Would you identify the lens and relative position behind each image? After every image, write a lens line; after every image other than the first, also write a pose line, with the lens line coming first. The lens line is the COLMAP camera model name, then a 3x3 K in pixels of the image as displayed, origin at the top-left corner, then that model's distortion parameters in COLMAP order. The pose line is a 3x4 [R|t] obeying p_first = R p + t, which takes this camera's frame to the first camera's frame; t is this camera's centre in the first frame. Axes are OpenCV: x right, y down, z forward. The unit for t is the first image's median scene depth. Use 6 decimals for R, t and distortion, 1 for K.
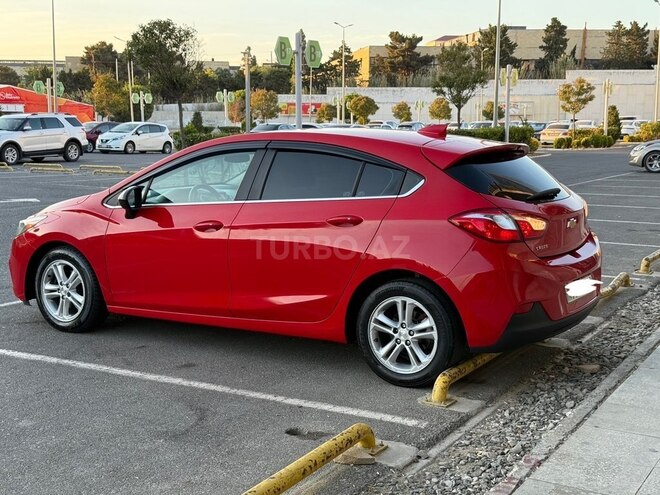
lens RADIAL K [[932.2, 0, 330.8], [0, 932.2, 258.8], [0, 0, 1]] dist [0.139344, -0.184521]
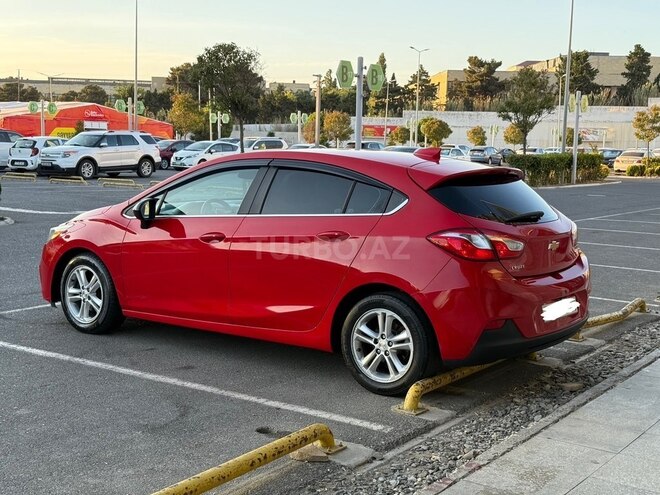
lens RADIAL K [[928.7, 0, 330.3], [0, 928.7, 255.0], [0, 0, 1]] dist [0.175817, -0.383757]
pose [[0.996123, 0.031875, -0.081988, 0.084611], [-0.034066, 0.999095, -0.025476, 0.007072], [0.081102, 0.028170, 0.996308, -0.043307]]
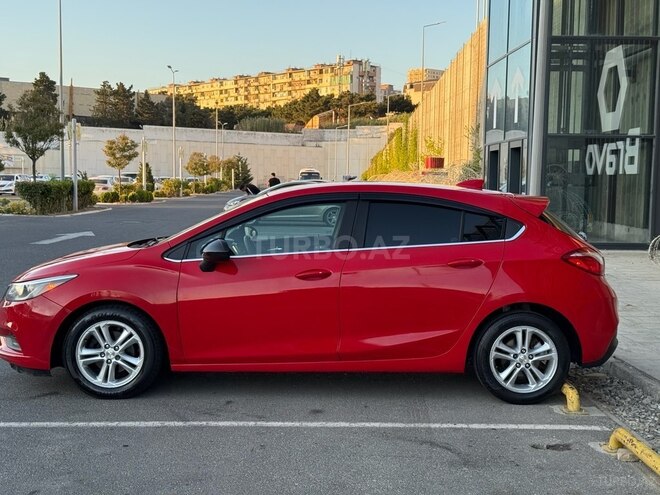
lens RADIAL K [[932.2, 0, 330.8], [0, 932.2, 258.8], [0, 0, 1]] dist [0.139344, -0.184521]
pose [[0.850788, -0.032421, 0.524508, -0.613094], [0.062376, 0.997269, -0.039535, -0.009875], [-0.521794, 0.066353, 0.850487, 0.103719]]
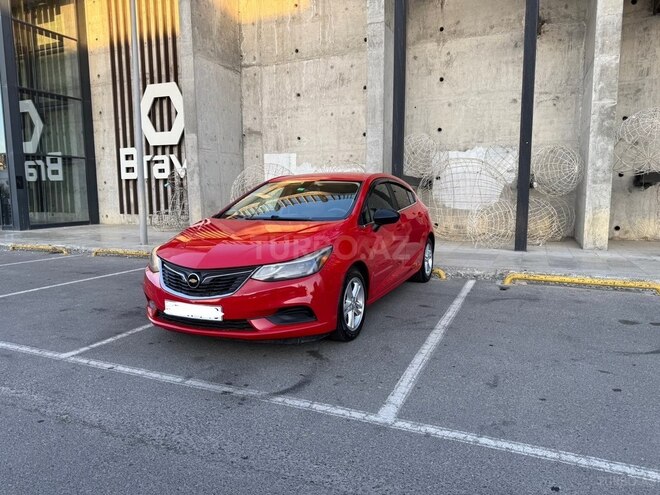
lens RADIAL K [[468.0, 0, 327.4], [0, 468.0, 248.6], [0, 0, 1]] dist [0.086734, -0.127463]
pose [[-0.113921, -0.120661, 0.986135, -0.893169], [0.152092, 0.978779, 0.137331, -0.125025], [-0.981779, 0.165628, -0.093152, 1.135407]]
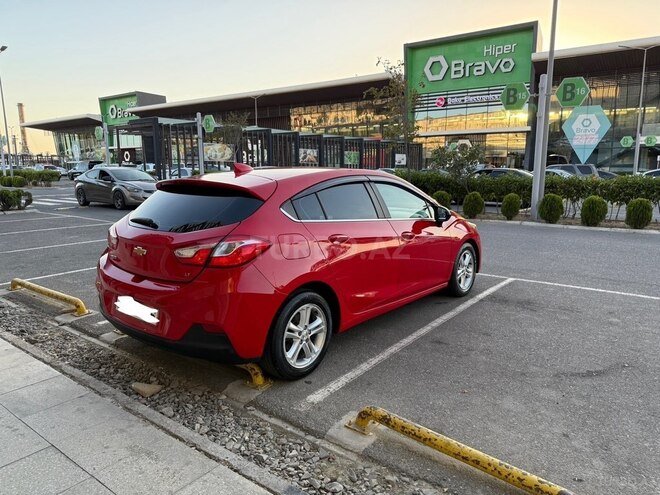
lens RADIAL K [[464.4, 0, 330.0], [0, 464.4, 247.5], [0, 0, 1]] dist [-0.005119, -0.003378]
pose [[-0.125820, 0.166423, -0.977994, 0.675793], [-0.145420, 0.972086, 0.184126, -0.154482], [0.981337, 0.165387, -0.098107, 1.125654]]
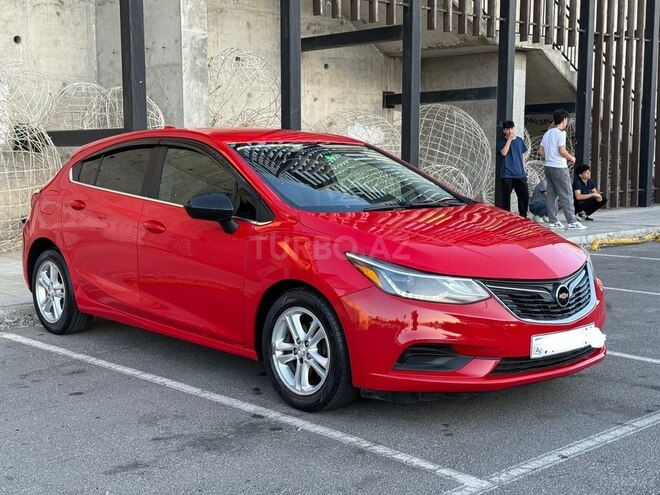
lens RADIAL K [[932.2, 0, 330.8], [0, 932.2, 258.8], [0, 0, 1]] dist [0.139344, -0.184521]
pose [[-0.963295, -0.029353, 0.266836, -0.372156], [0.041061, 0.966196, 0.254519, -0.256002], [-0.265287, 0.256134, -0.929526, 1.947437]]
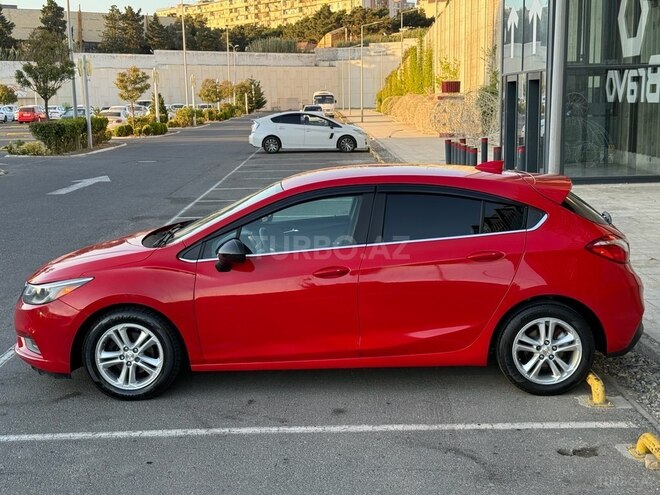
lens RADIAL K [[928.7, 0, 330.3], [0, 928.7, 255.0], [0, 0, 1]] dist [0.175817, -0.383757]
pose [[0.858874, -0.100610, 0.502209, -0.597388], [0.091626, 0.994881, 0.042611, -0.090656], [-0.503925, 0.009418, 0.863696, 0.117665]]
